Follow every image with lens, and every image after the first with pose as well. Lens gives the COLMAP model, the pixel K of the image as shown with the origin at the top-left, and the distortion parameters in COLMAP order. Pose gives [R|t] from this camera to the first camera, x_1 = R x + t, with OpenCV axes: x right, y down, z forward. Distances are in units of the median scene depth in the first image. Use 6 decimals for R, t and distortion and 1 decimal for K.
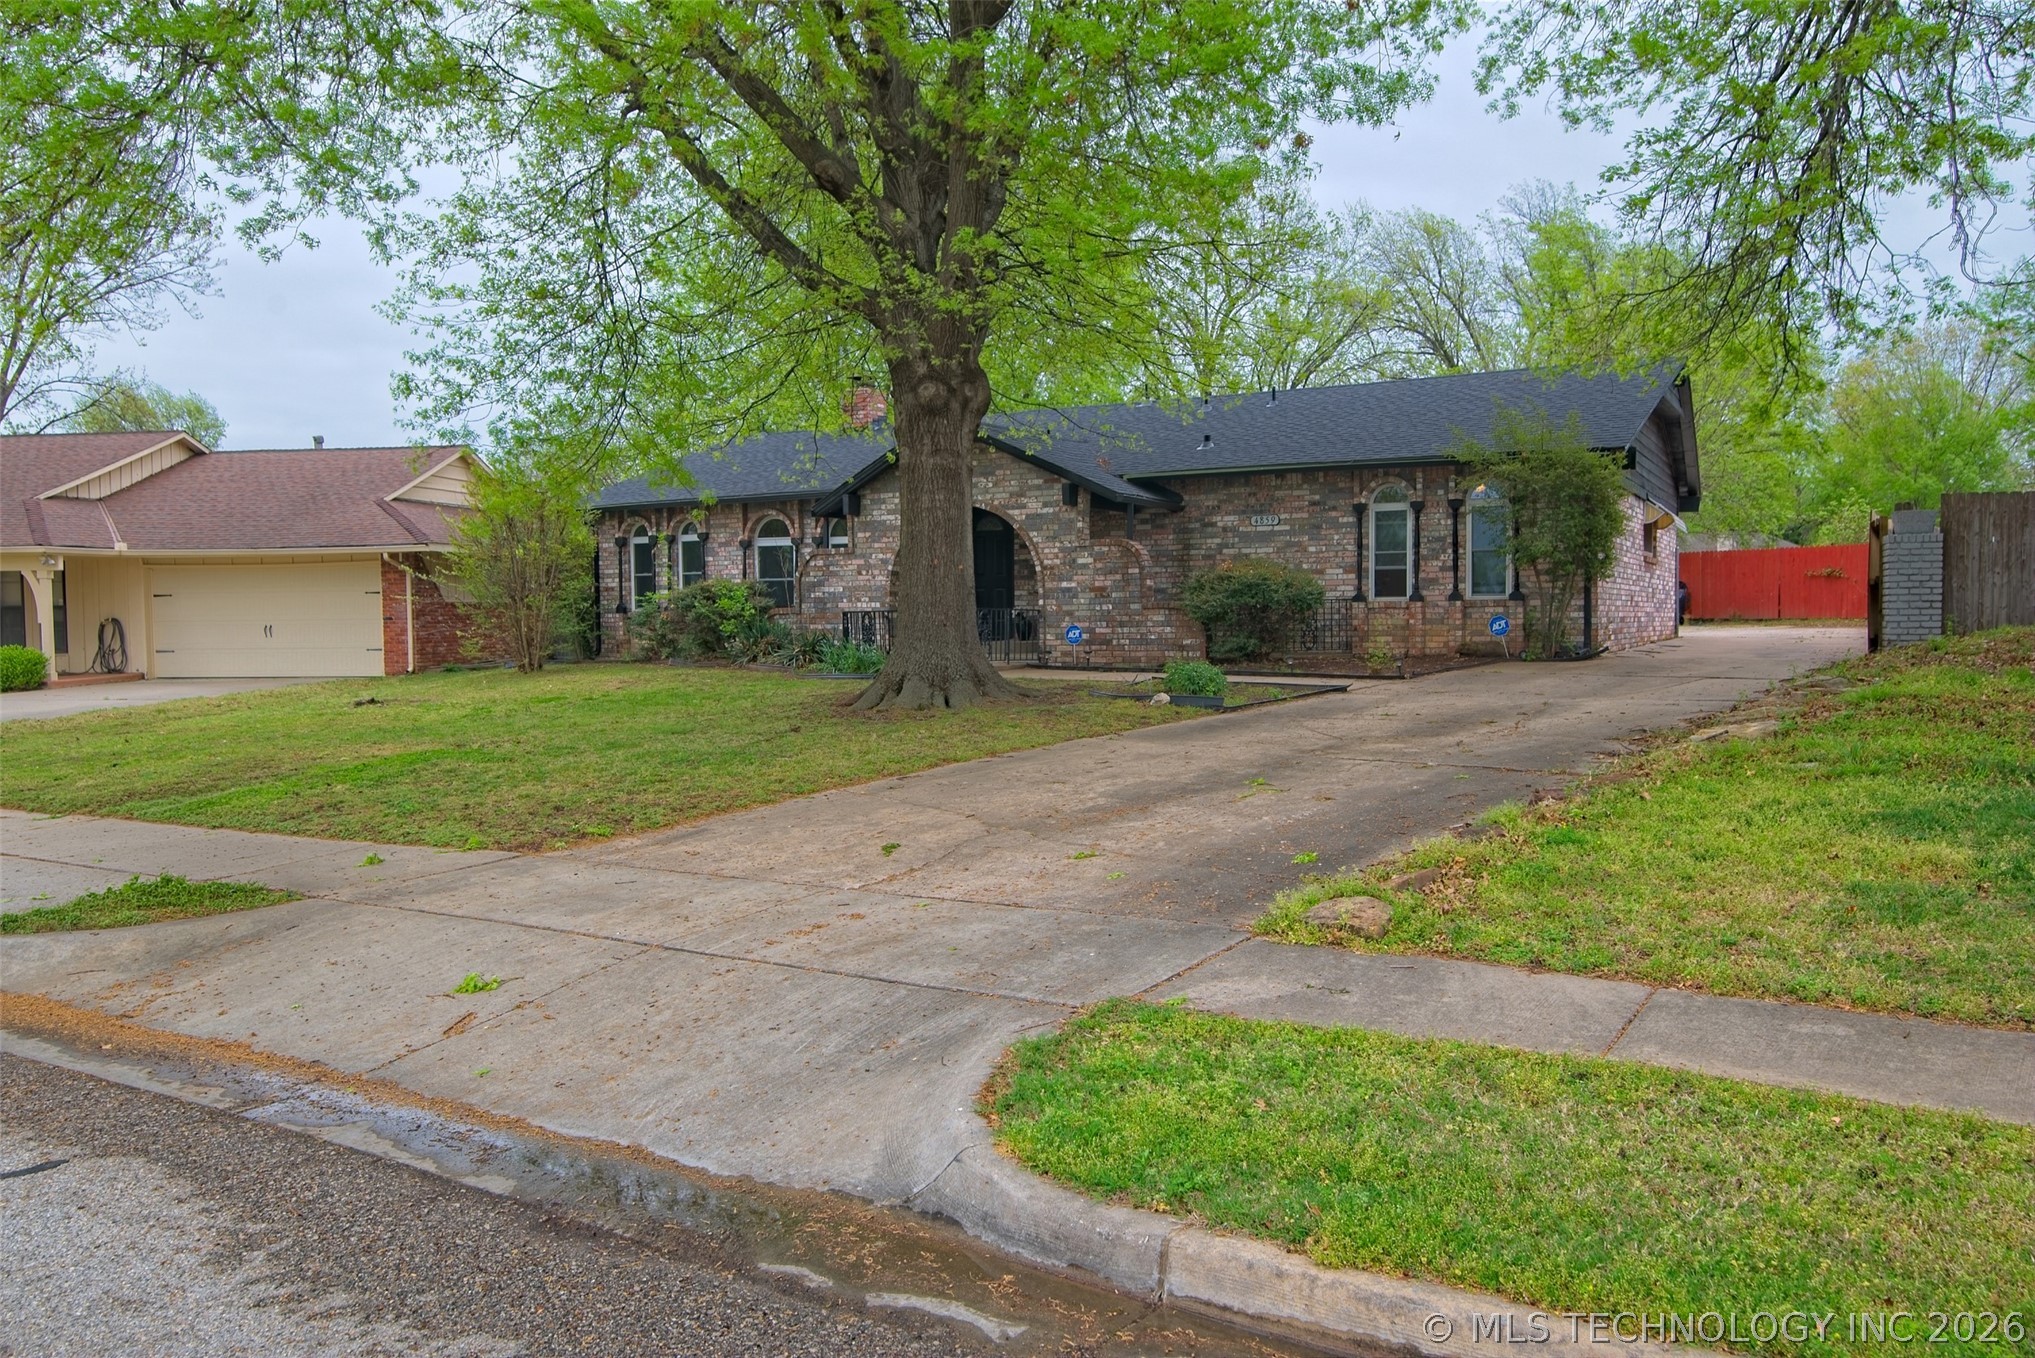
lens RADIAL K [[1537.6, 0, 1017.5], [0, 1537.6, 679.0], [0, 0, 1]] dist [-0.001105, 0.000621]
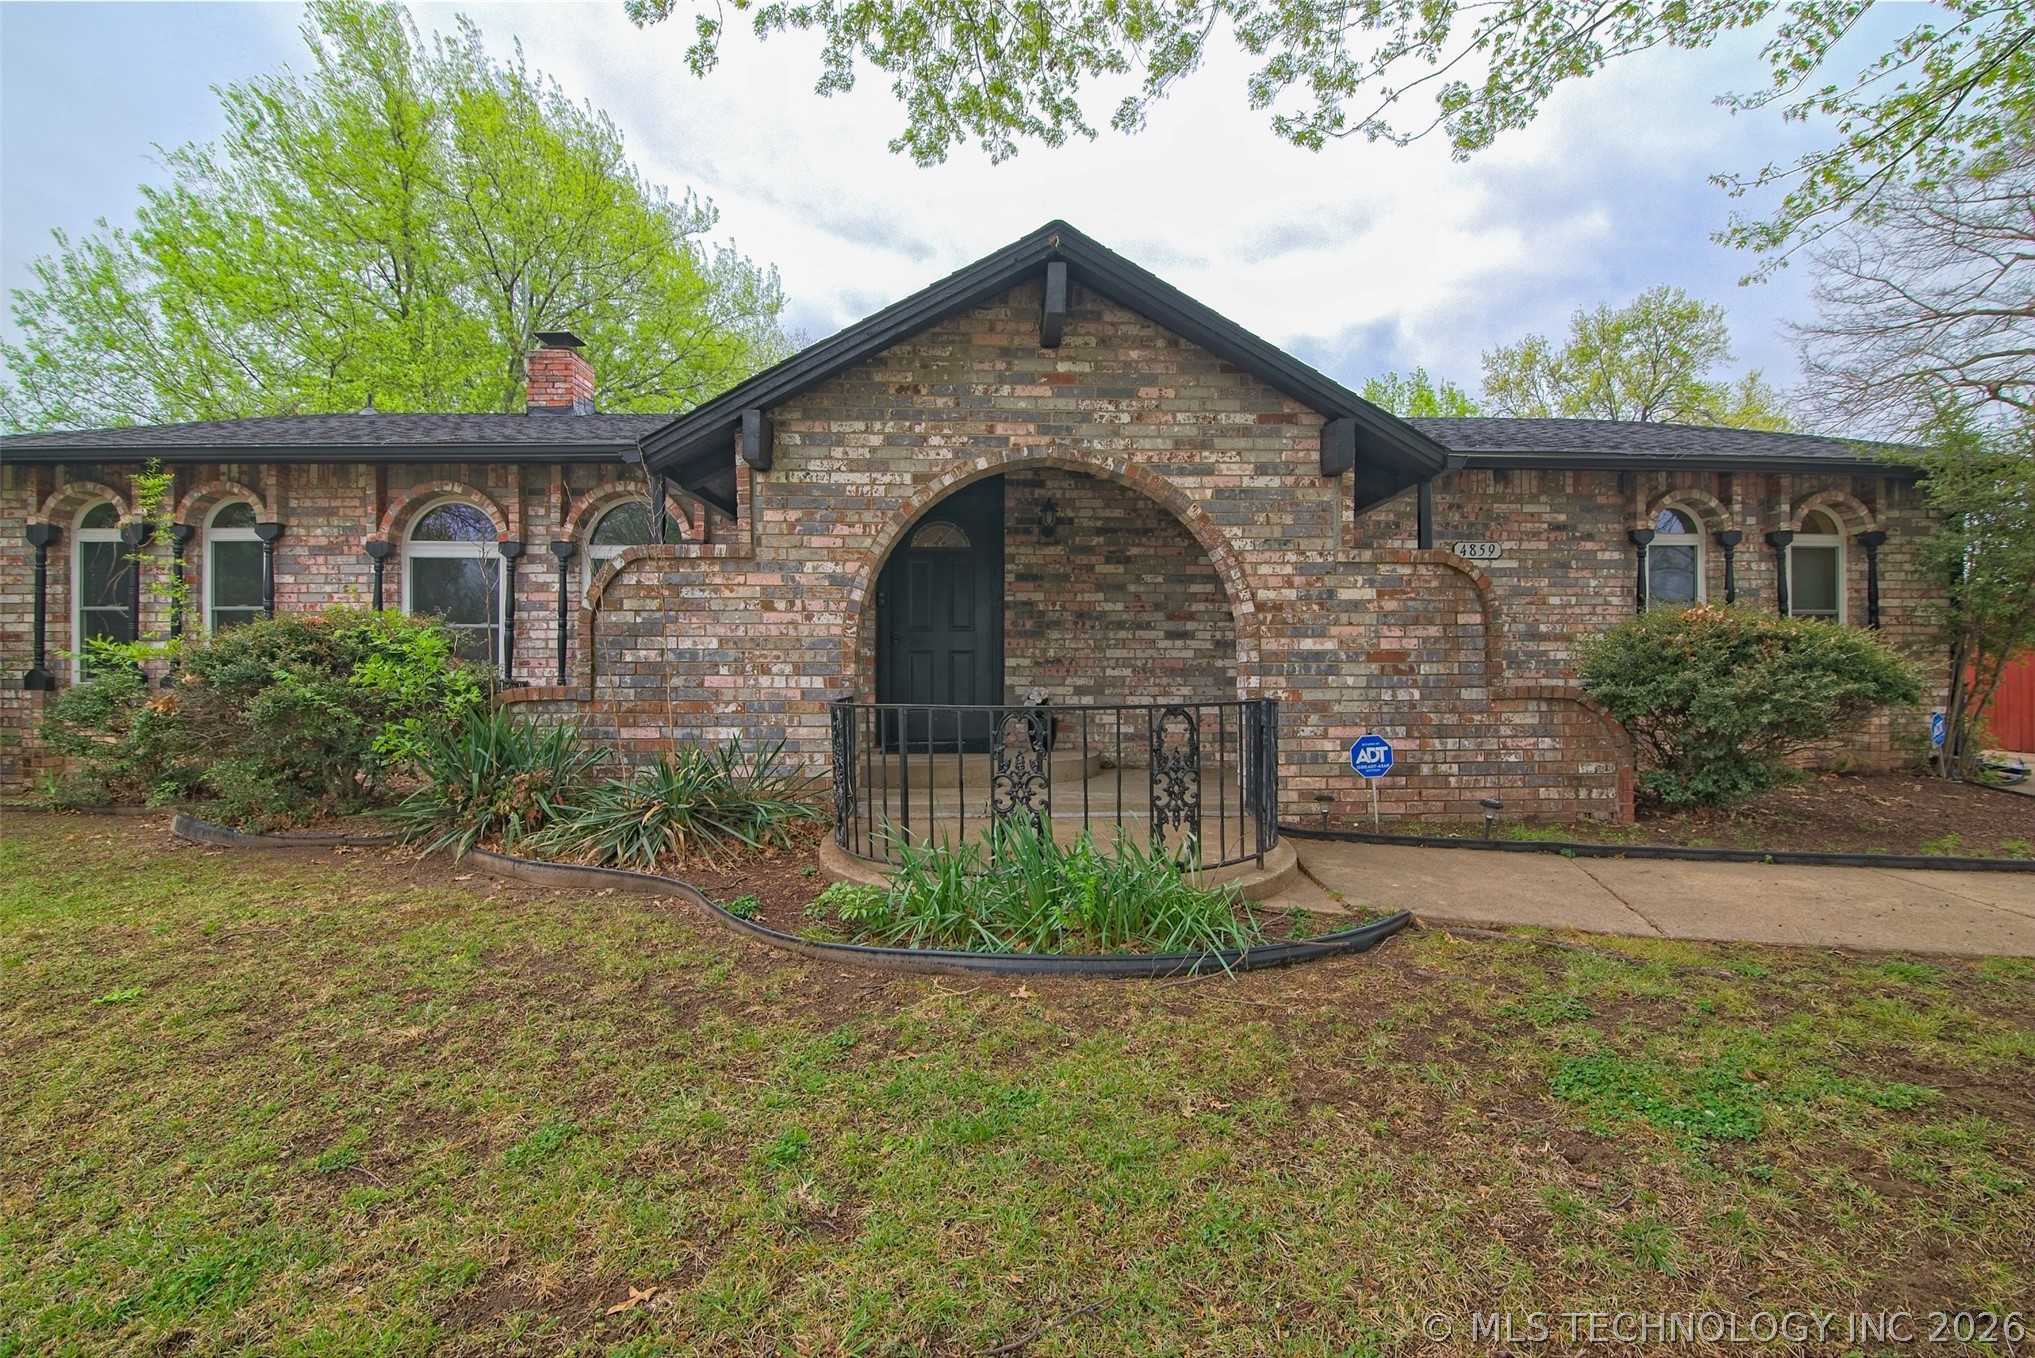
lens RADIAL K [[920.7, 0, 1016.4], [0, 920.7, 682.3], [0, 0, 1]] dist [-0.018906, 0.000435]
pose [[0.864781, 0.010244, 0.502044, -0.174513], [0.011409, 0.999133, -0.040040, -0.038326], [-0.502019, 0.040354, 0.863914, 0.770500]]
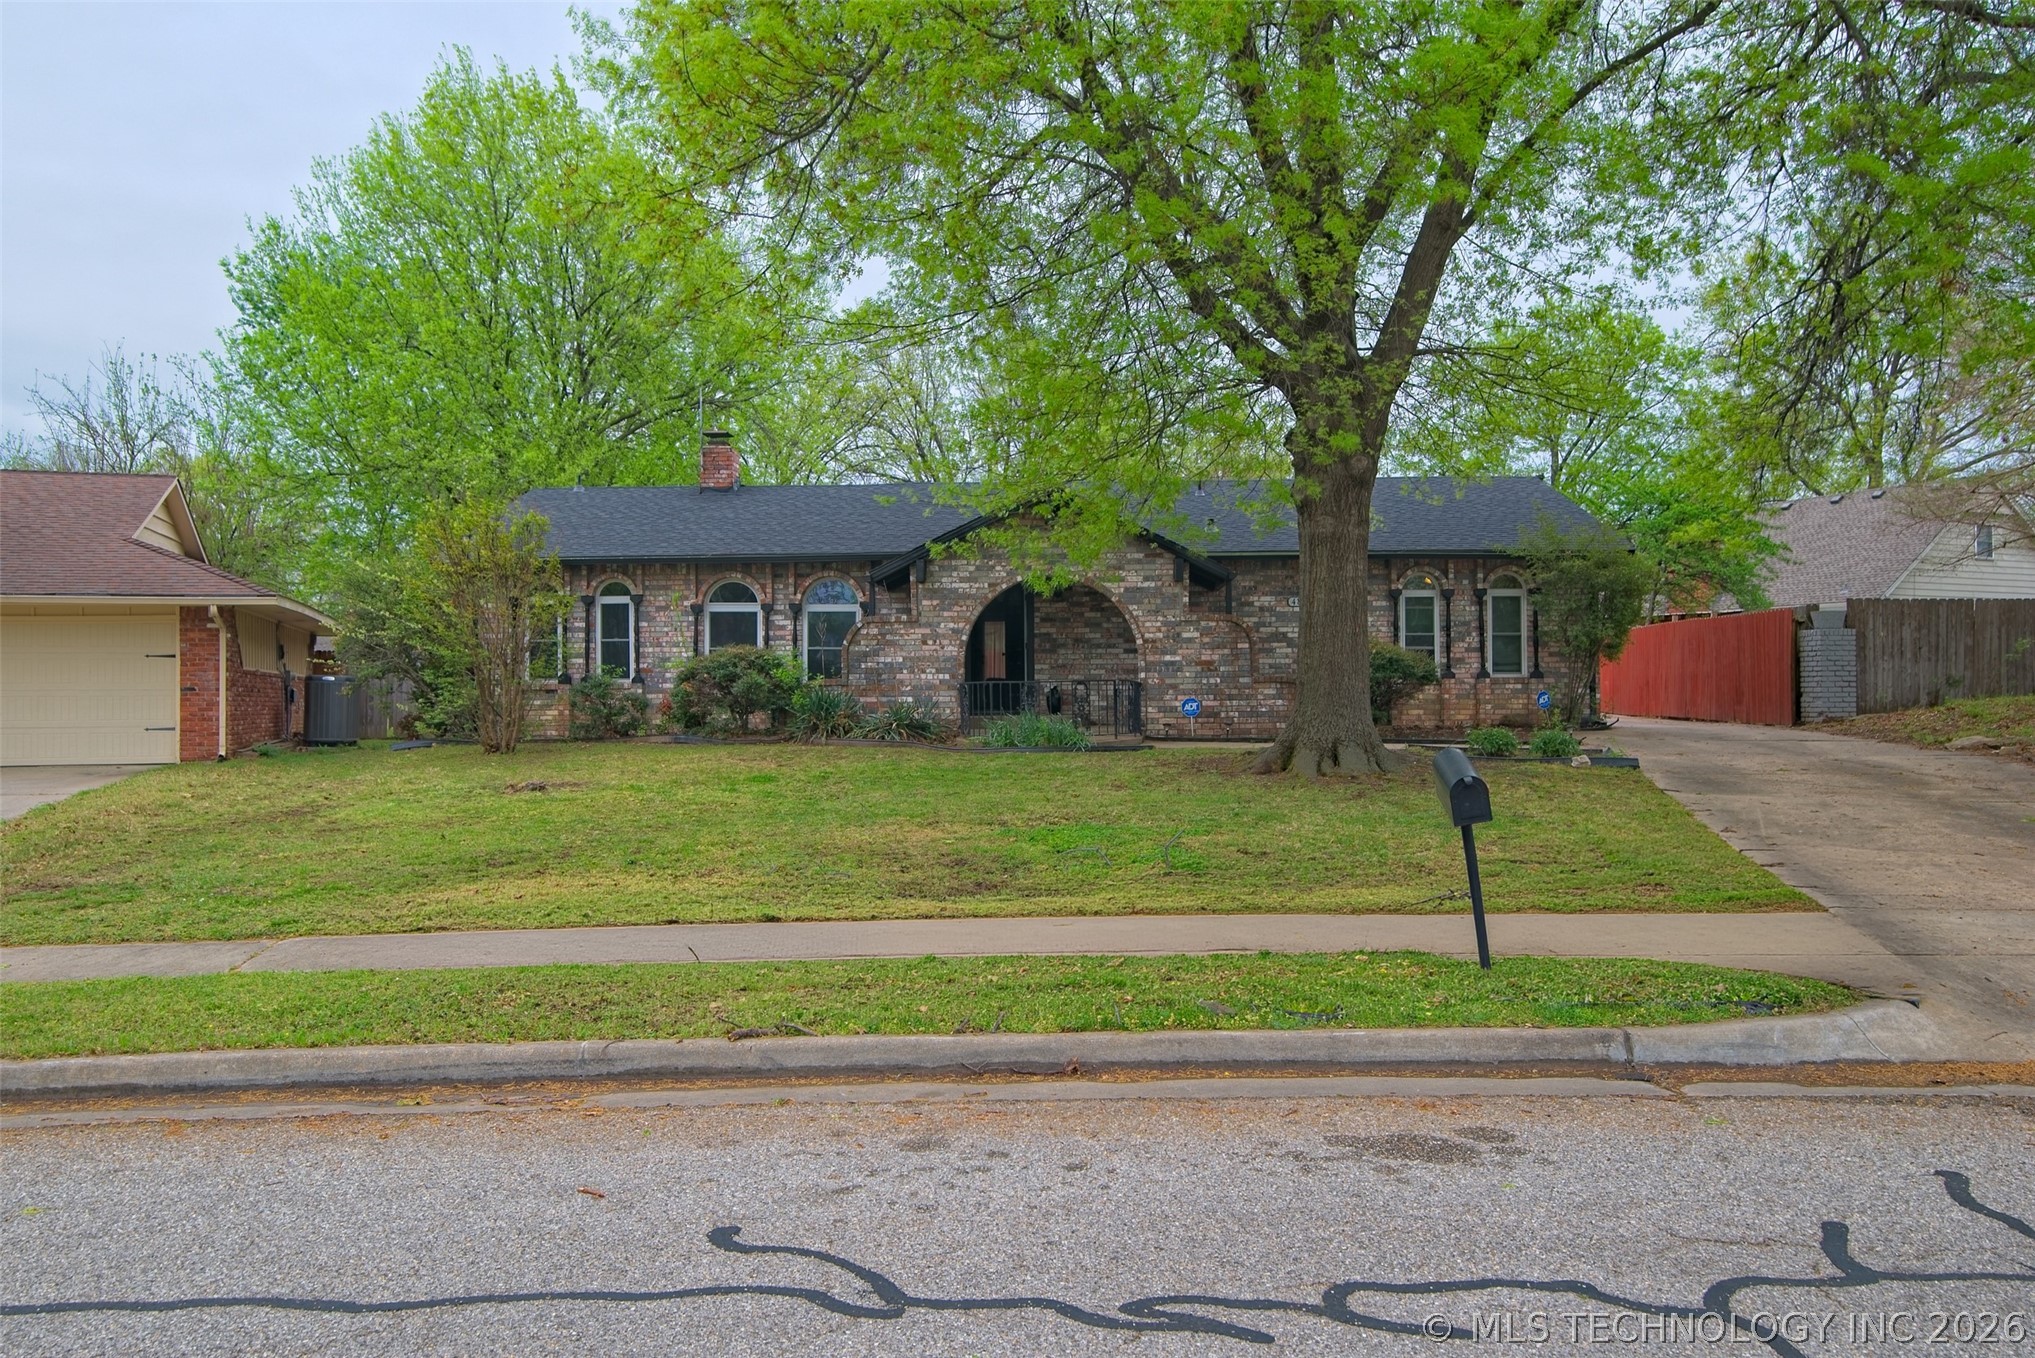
lens RADIAL K [[1537.6, 0, 1017.5], [0, 1537.6, 679.0], [0, 0, 1]] dist [-0.001105, 0.000621]
pose [[0.891089, 0.011249, 0.453689, -0.492888], [0.014778, 0.998443, -0.053782, 0.005021], [-0.453587, 0.054629, 0.889536, 0.139730]]
